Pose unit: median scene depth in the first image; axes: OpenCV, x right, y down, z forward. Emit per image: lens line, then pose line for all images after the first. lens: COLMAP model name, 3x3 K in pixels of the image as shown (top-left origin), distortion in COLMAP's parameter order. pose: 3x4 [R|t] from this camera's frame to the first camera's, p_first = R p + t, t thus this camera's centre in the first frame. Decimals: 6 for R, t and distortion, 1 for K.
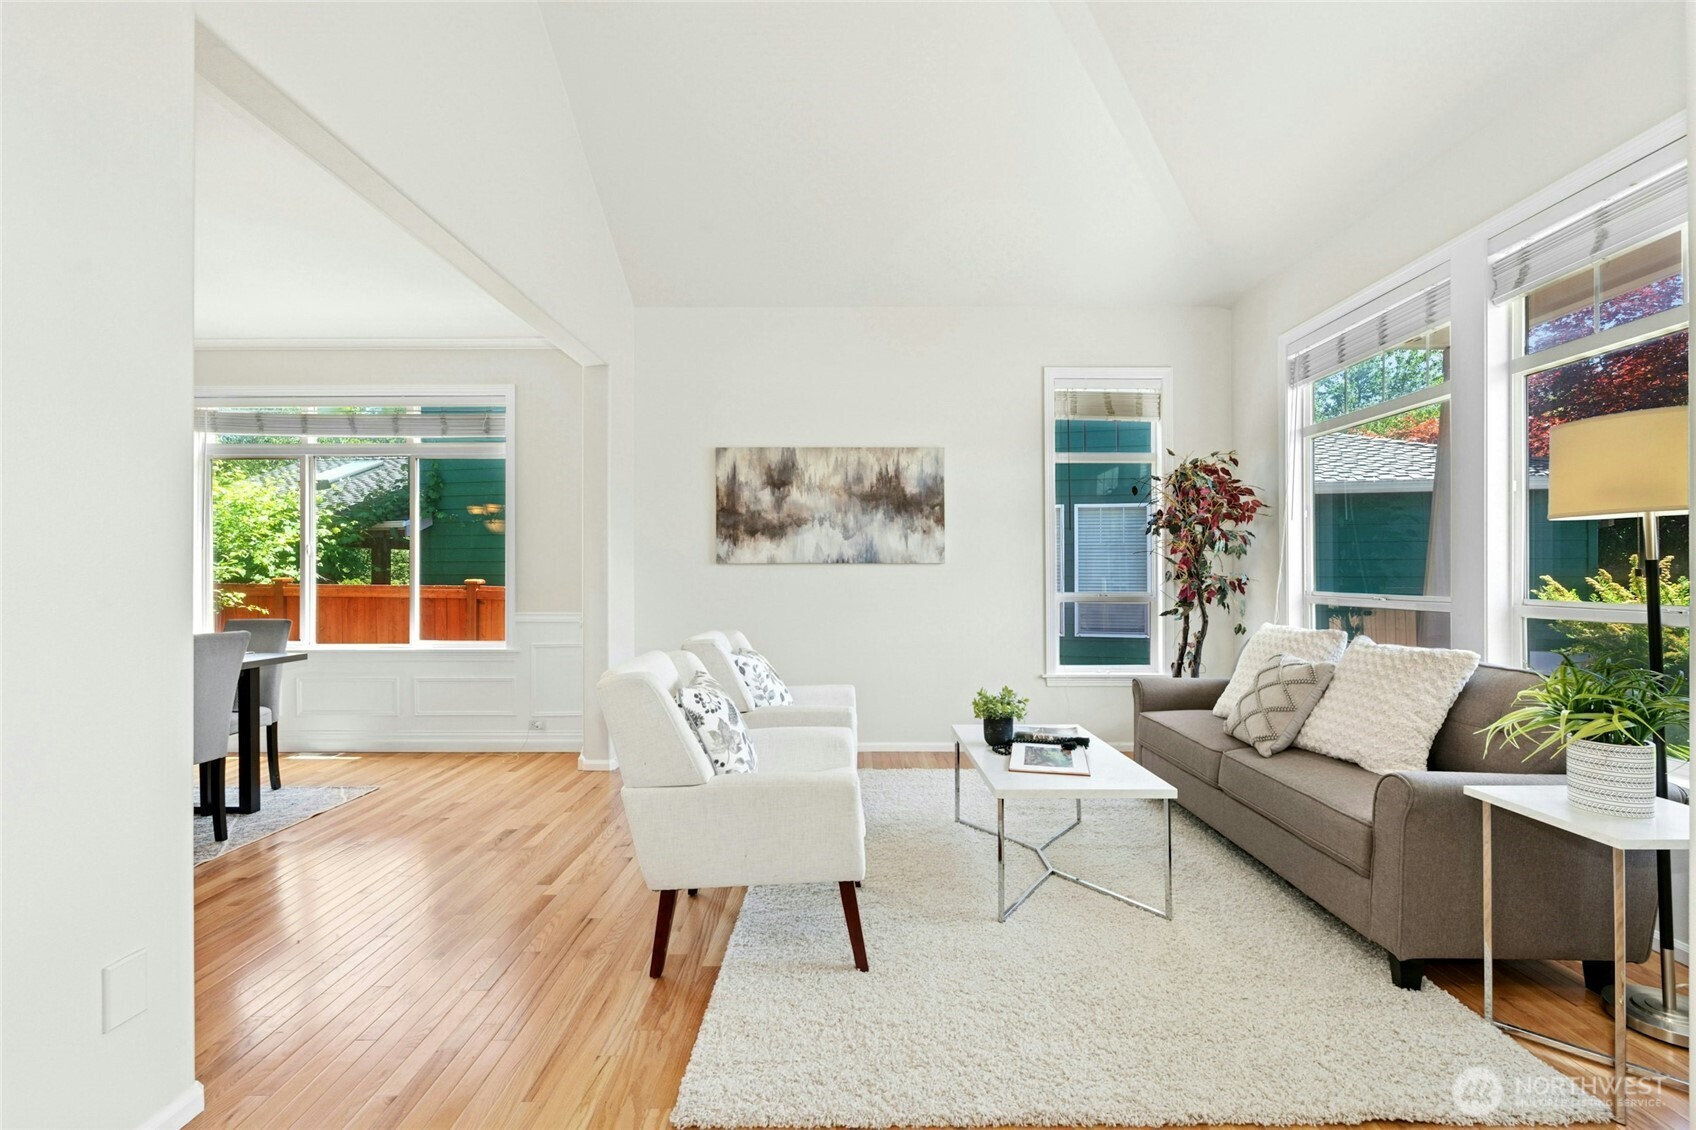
lens RADIAL K [[742.1, 0, 854.4], [0, 742.1, 578.5], [0, 0, 1]] dist [-0.000113, -0.000076]
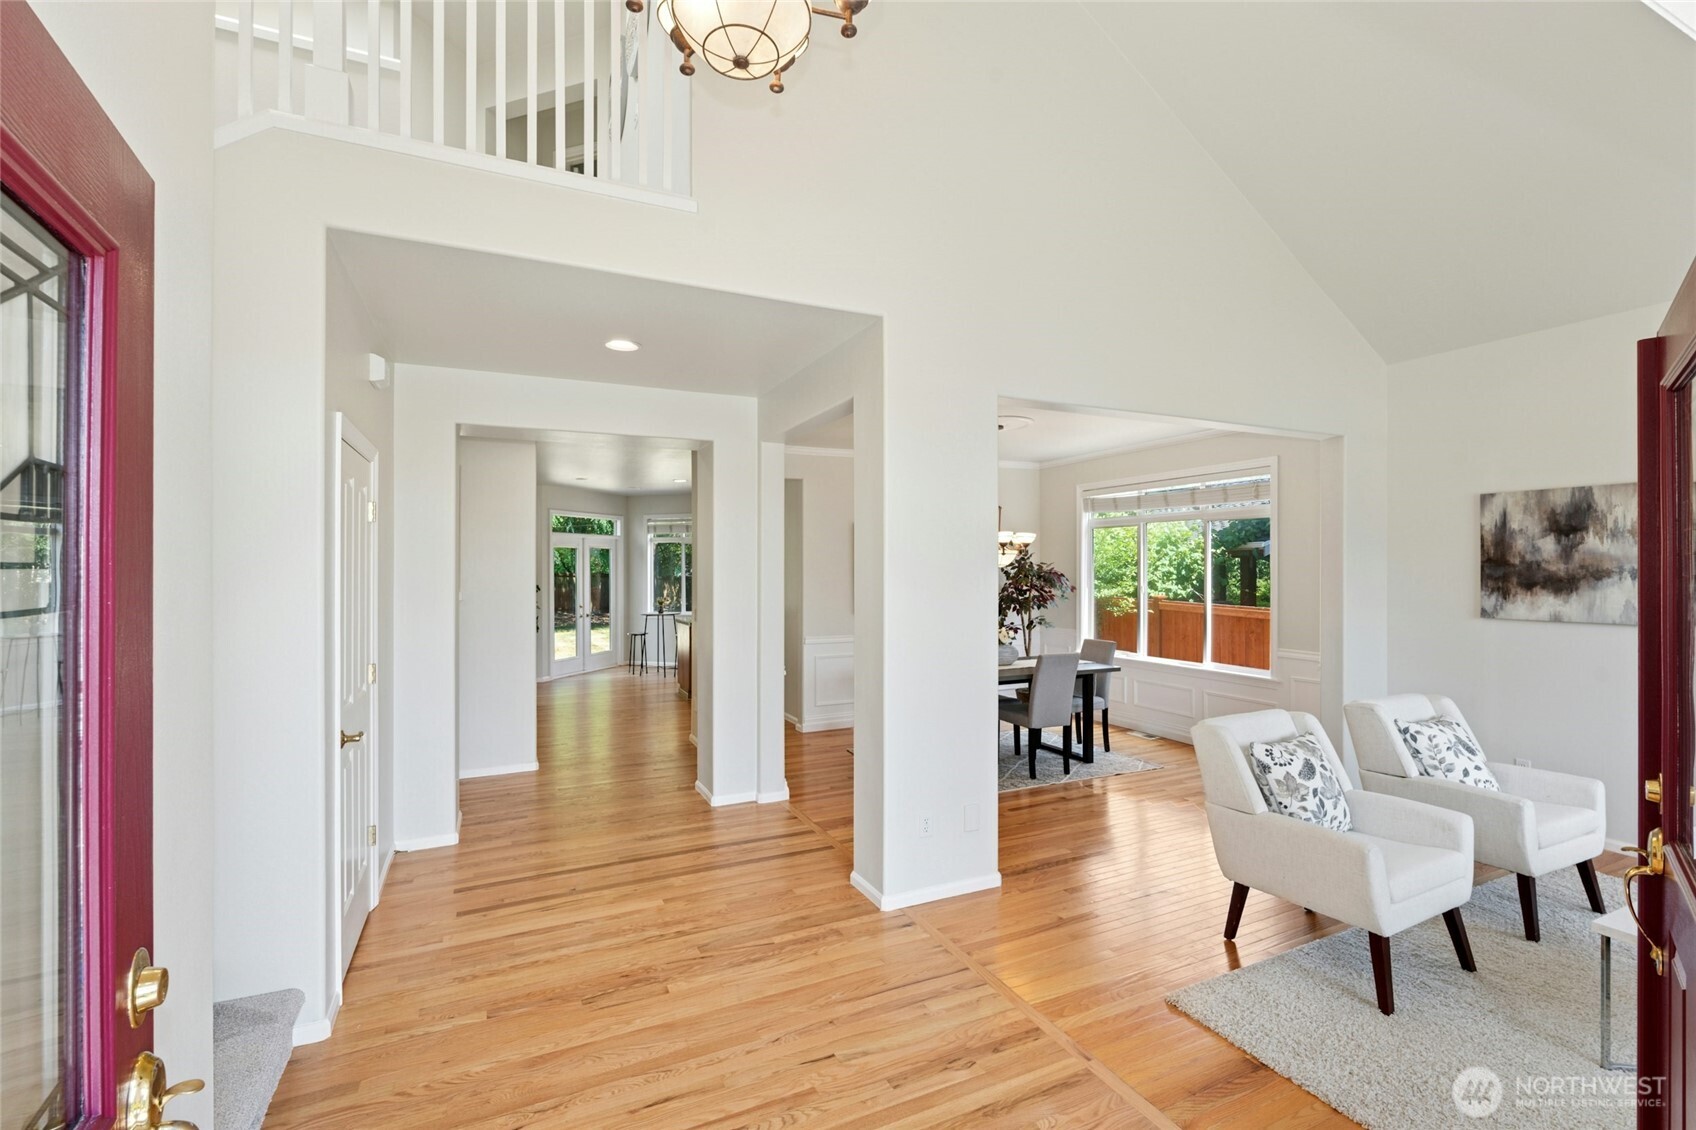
lens RADIAL K [[742.1, 0, 857.3], [0, 742.1, 569.6], [0, 0, 1]] dist [-0.000113, -0.000076]
pose [[0.442676, 0.004393, -0.896671, 0.306152], [-0.006818, 0.999976, 0.001533, -0.077019], [0.896656, 0.005434, 0.442695, -0.122589]]
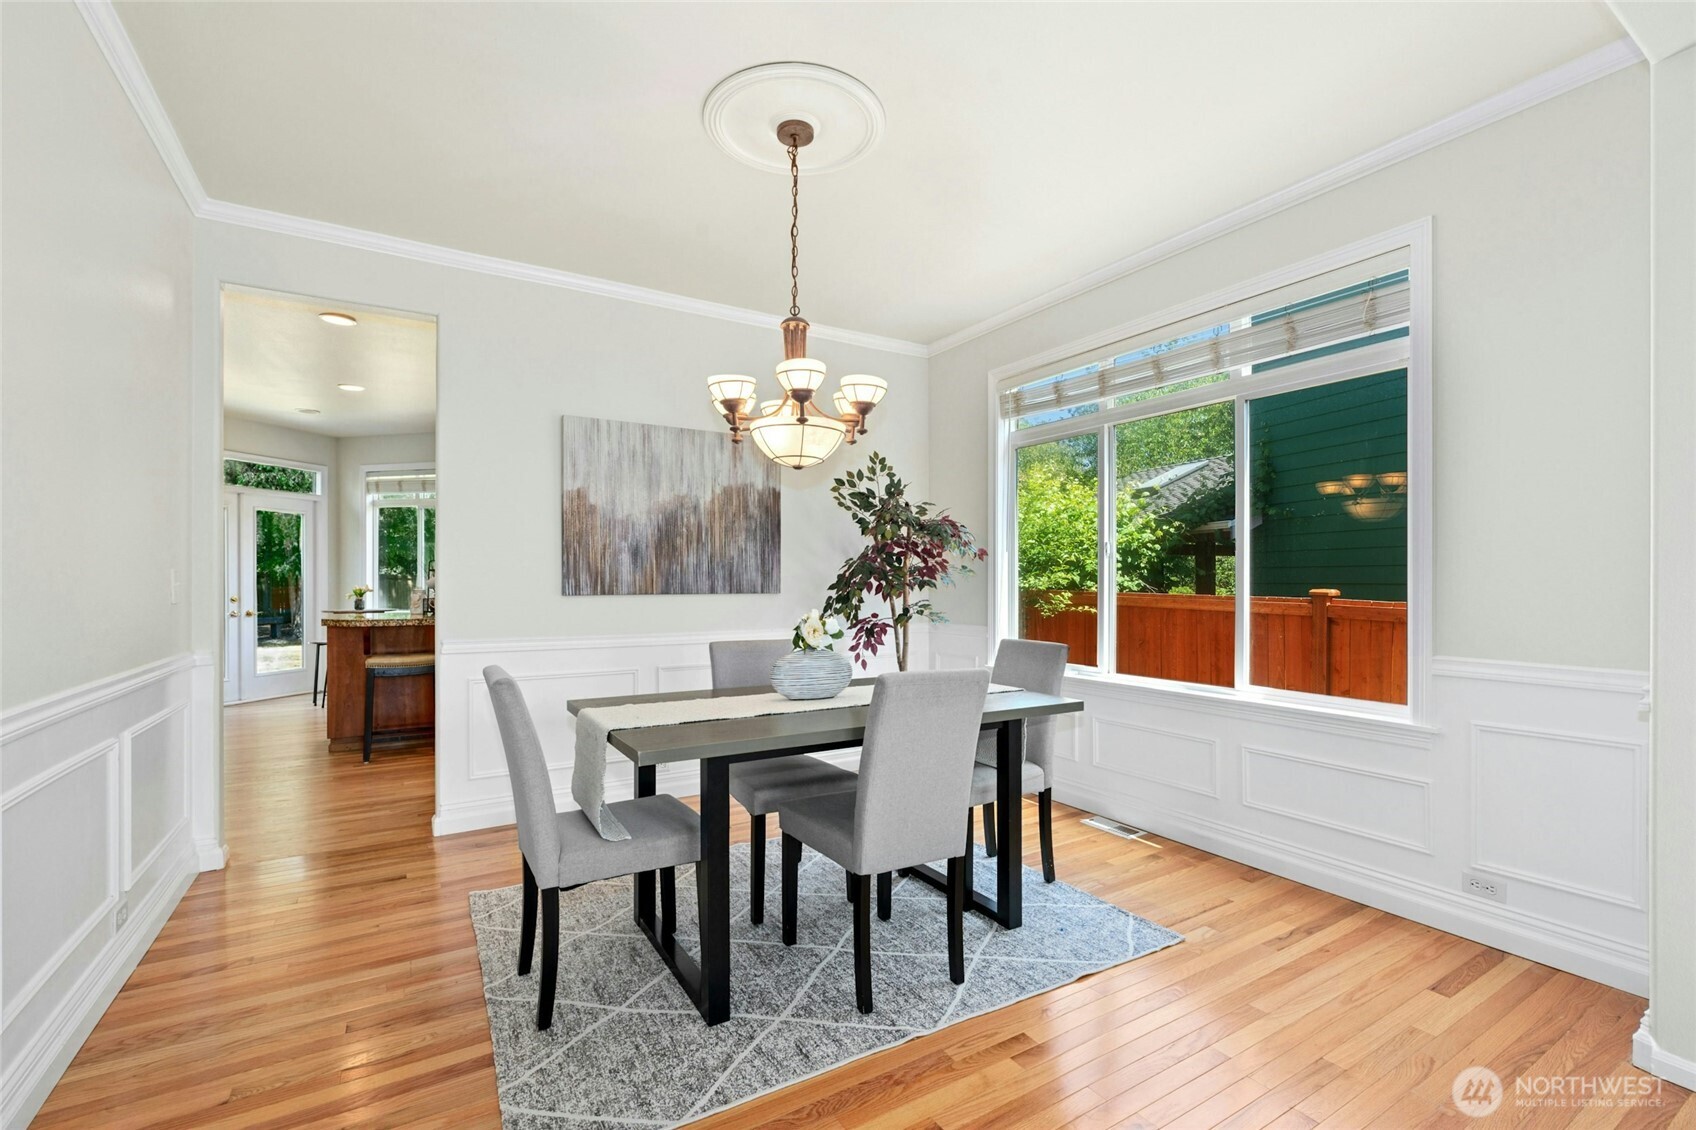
lens RADIAL K [[742.1, 0, 844.3], [0, 742.1, 569.9], [0, 0, 1]] dist [-0.000113, -0.000076]
pose [[0.518221, -0.009350, -0.855196, -0.229248], [-0.010689, 0.999791, -0.017408, -0.000301], [0.855180, 0.018163, 0.518013, 0.384676]]
